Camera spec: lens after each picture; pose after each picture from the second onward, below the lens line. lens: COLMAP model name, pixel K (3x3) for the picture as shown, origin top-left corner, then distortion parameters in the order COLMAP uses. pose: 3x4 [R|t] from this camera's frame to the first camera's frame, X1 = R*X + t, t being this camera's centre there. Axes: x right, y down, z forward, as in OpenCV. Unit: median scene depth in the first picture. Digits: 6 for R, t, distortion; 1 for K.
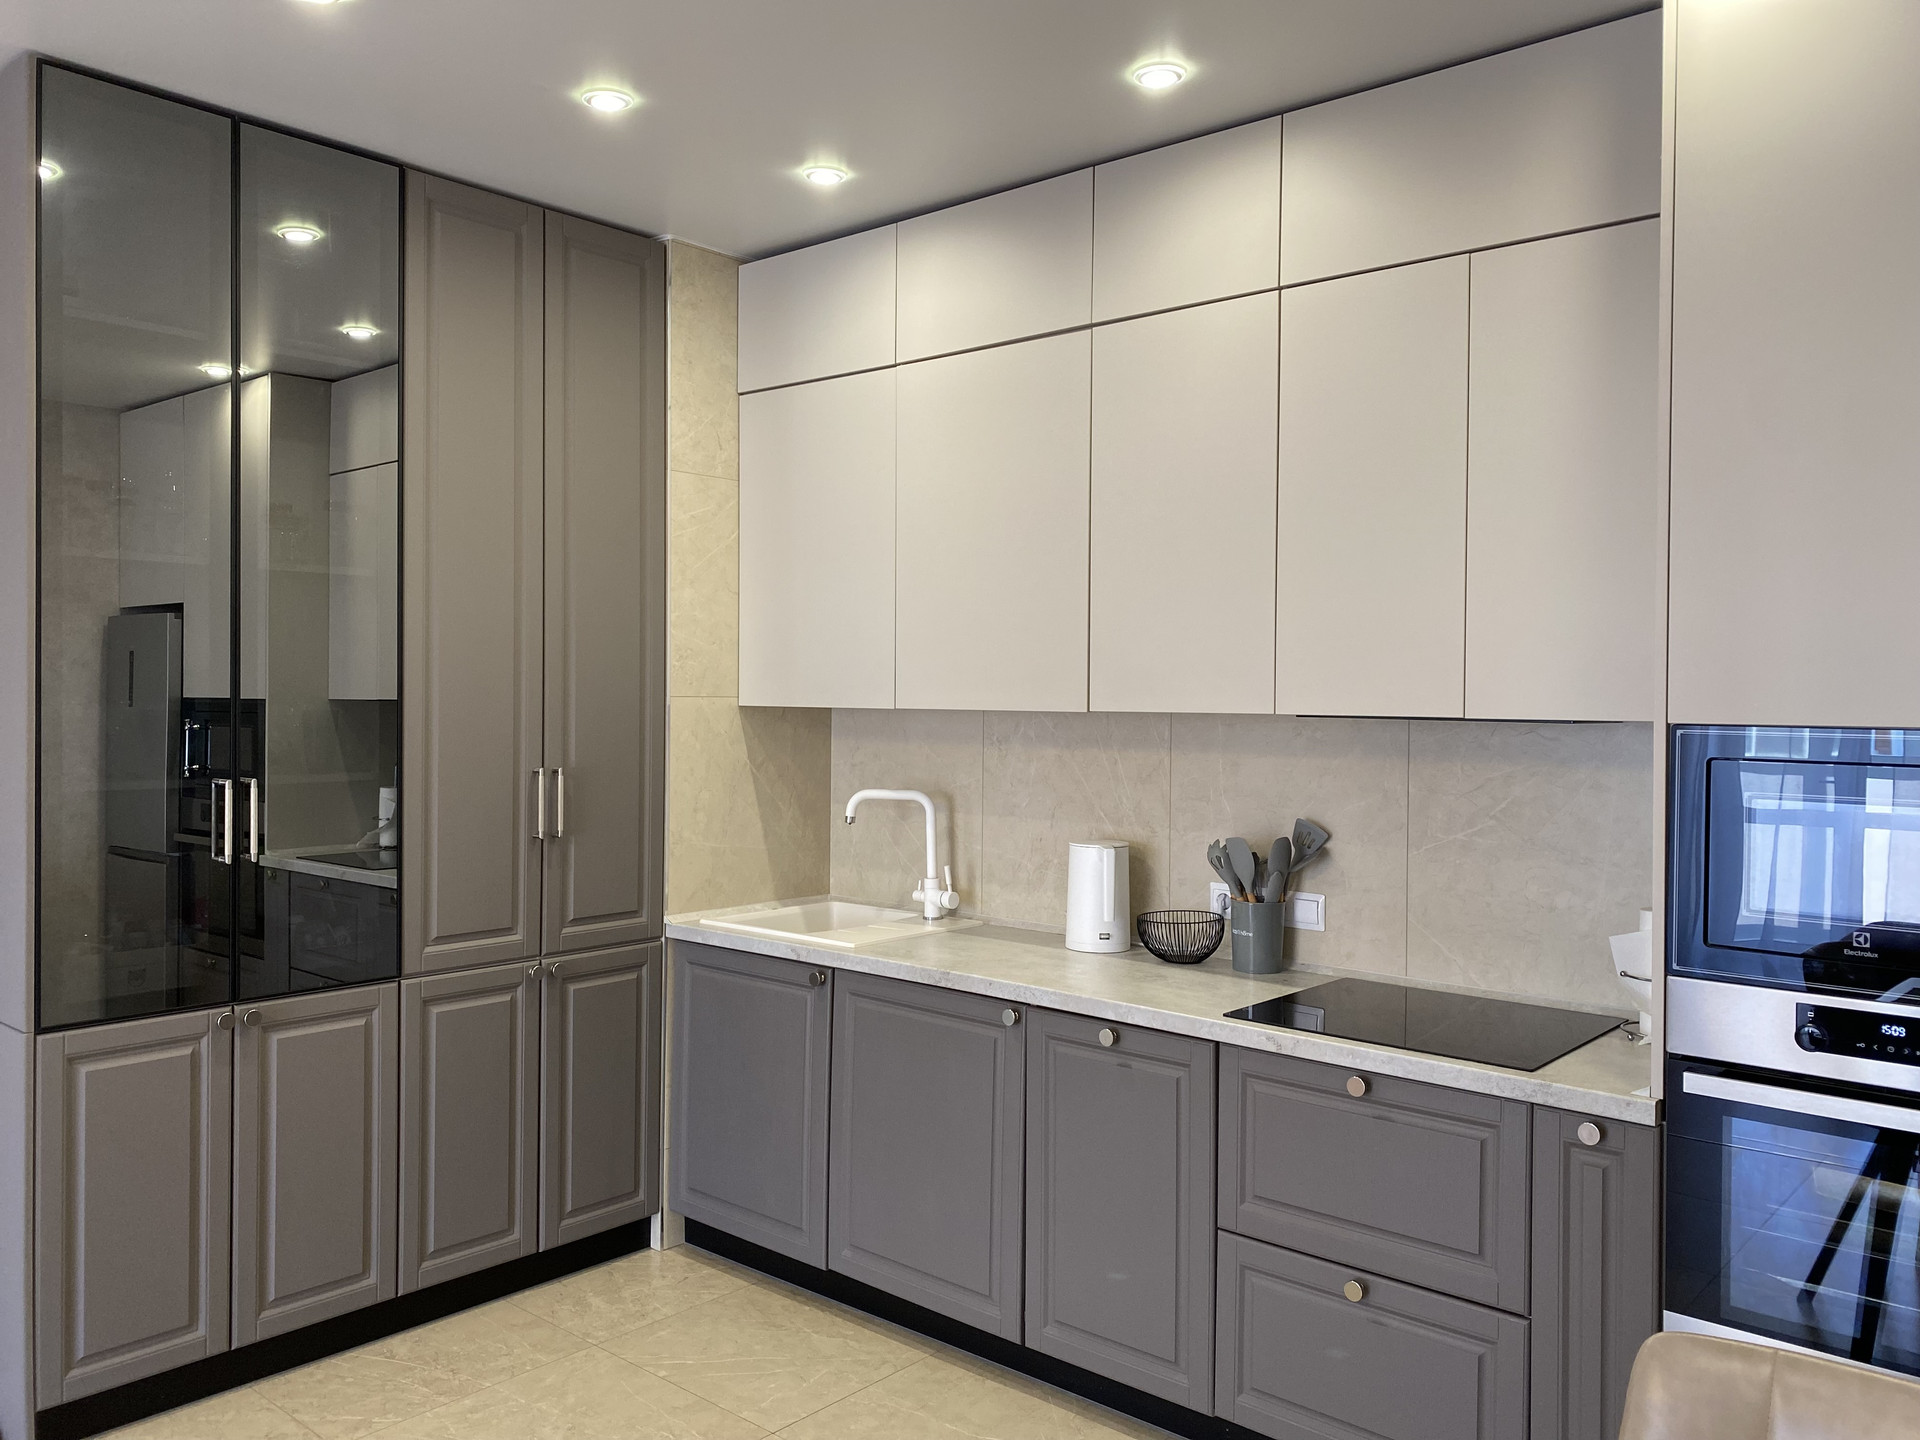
lens RADIAL K [[1462.4, 0, 968.4], [0, 1462.4, 712.7], [0, 0, 1]] dist [0.111725, -0.180950]
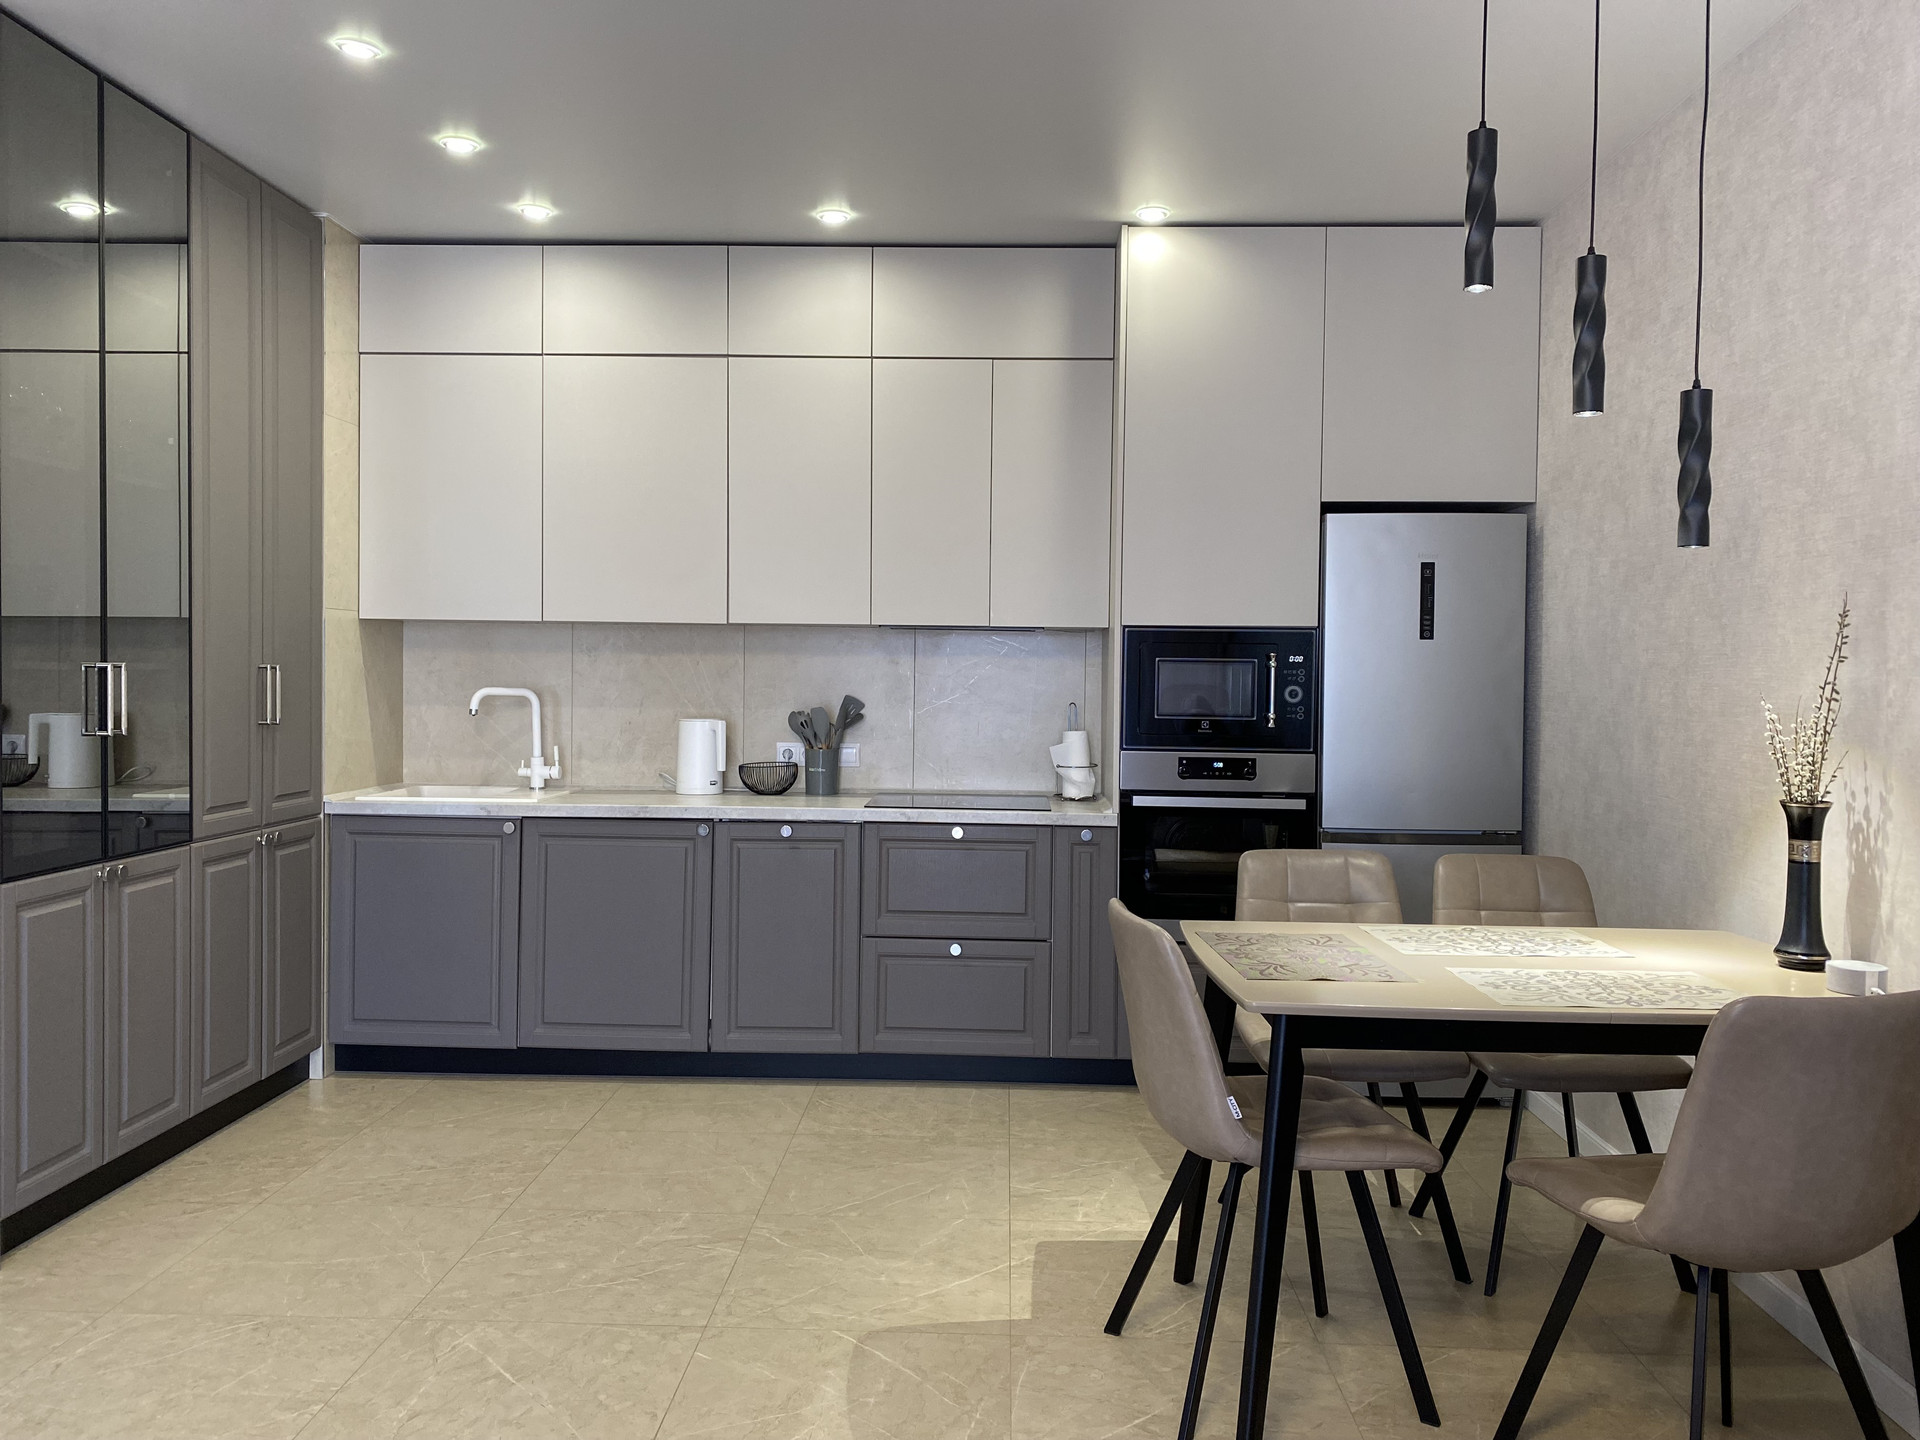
lens RADIAL K [[1462.4, 0, 968.4], [0, 1462.4, 712.7], [0, 0, 1]] dist [0.111725, -0.180950]
pose [[0.777432, -0.018385, 0.628698, -0.637259], [0.004107, 0.999700, 0.024155, 0.053201], [-0.628953, -0.016197, 0.777274, -0.274272]]
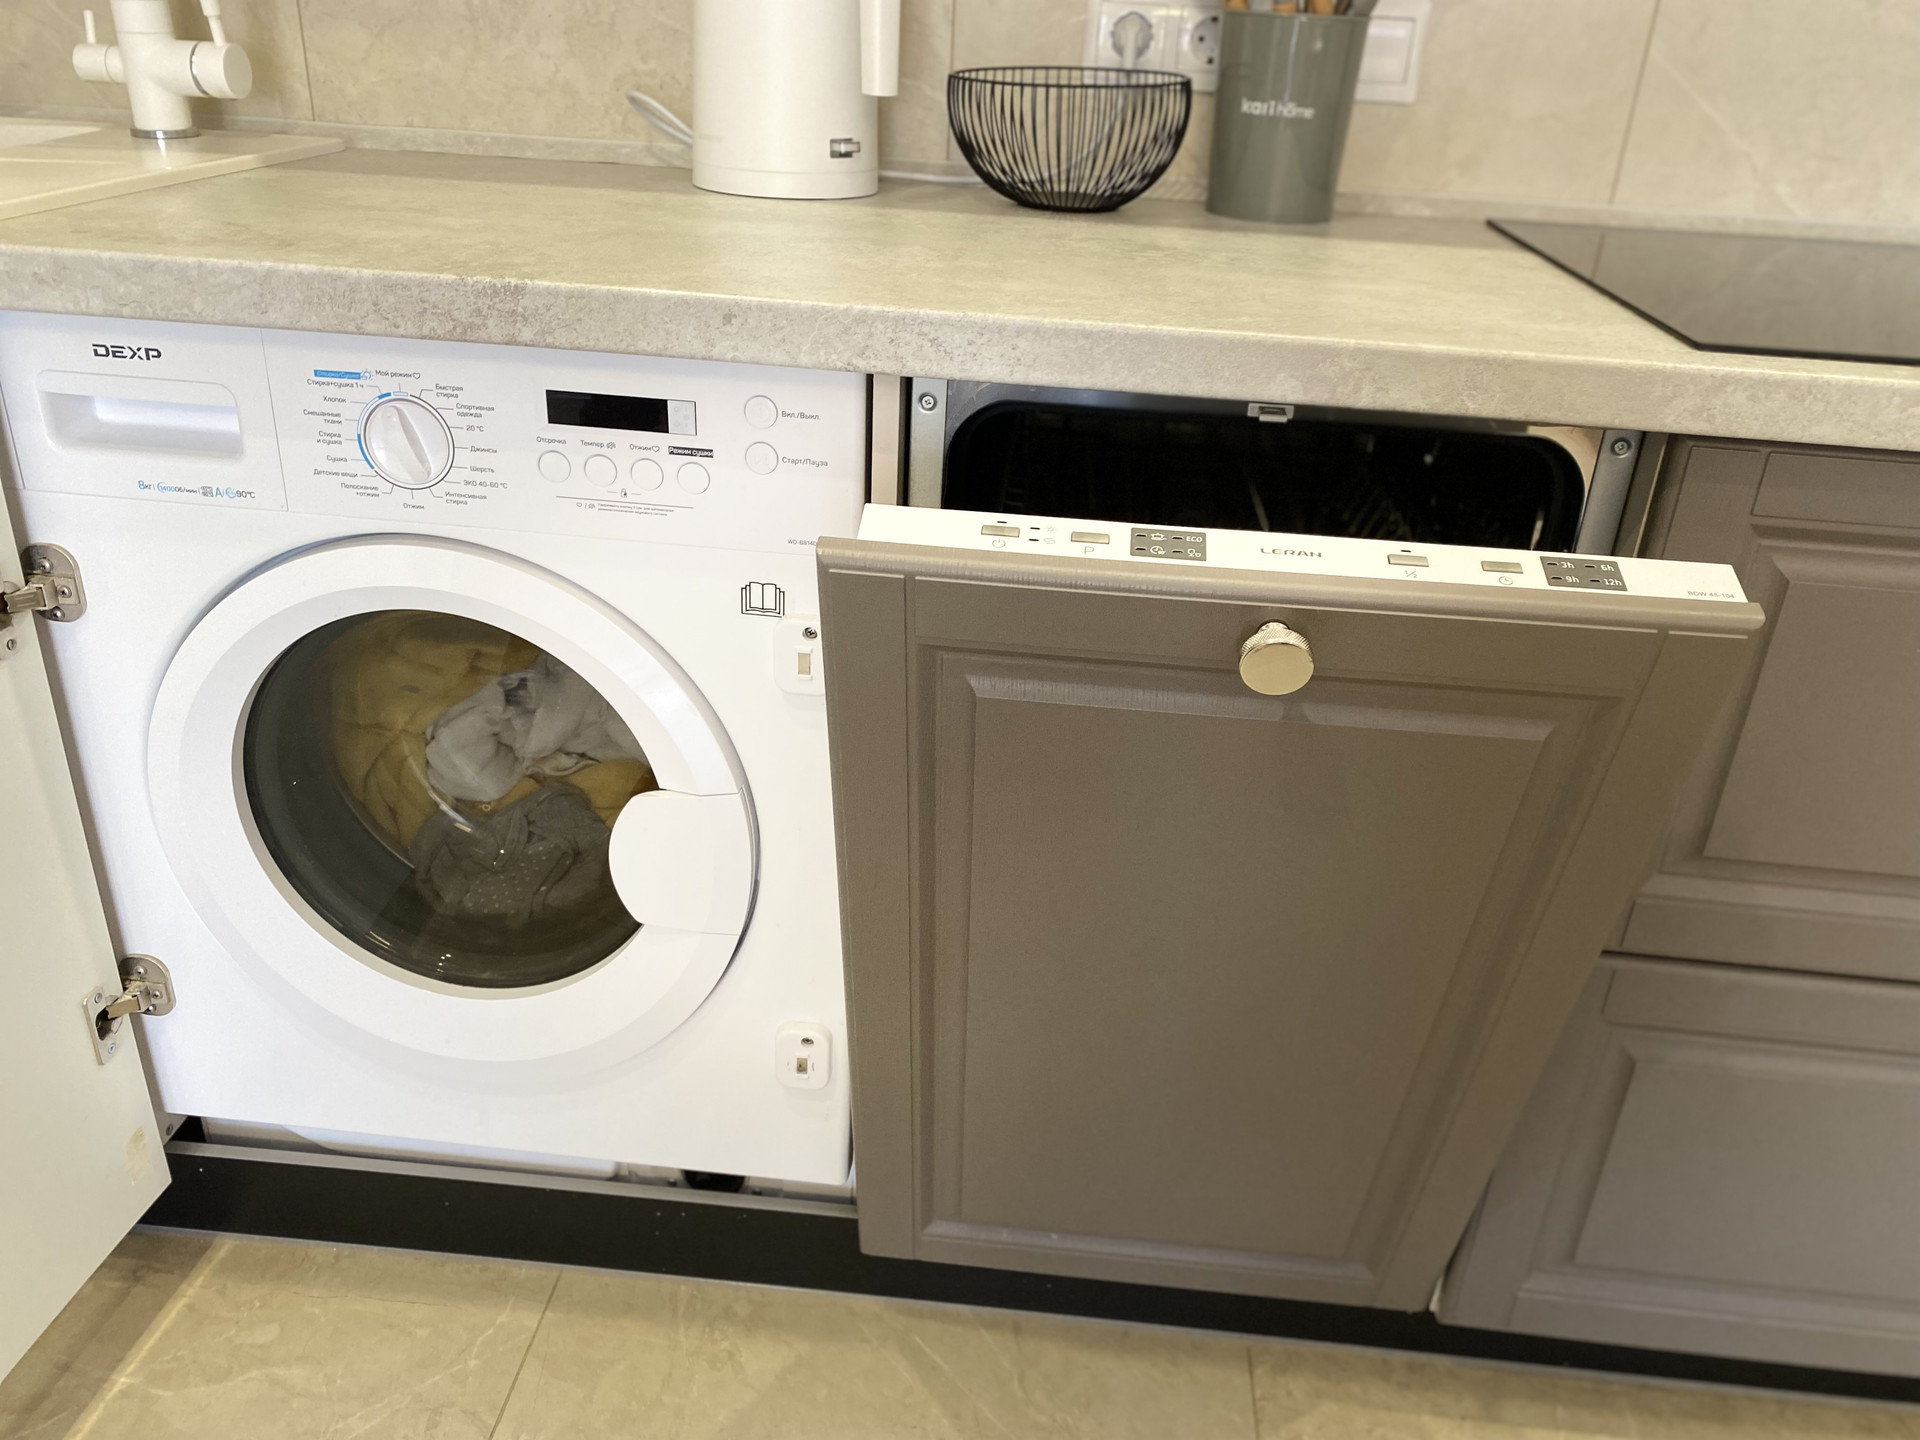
lens RADIAL K [[1465.5, 0, 958.3], [0, 1465.5, 714.0], [0, 0, 1]] dist [0.031009, -0.033500]
pose [[0.809383, -0.228914, 0.540831, -0.105630], [-0.034595, 0.900722, 0.433016, 0.127723], [-0.586262, -0.369186, 0.721110, 0.721506]]
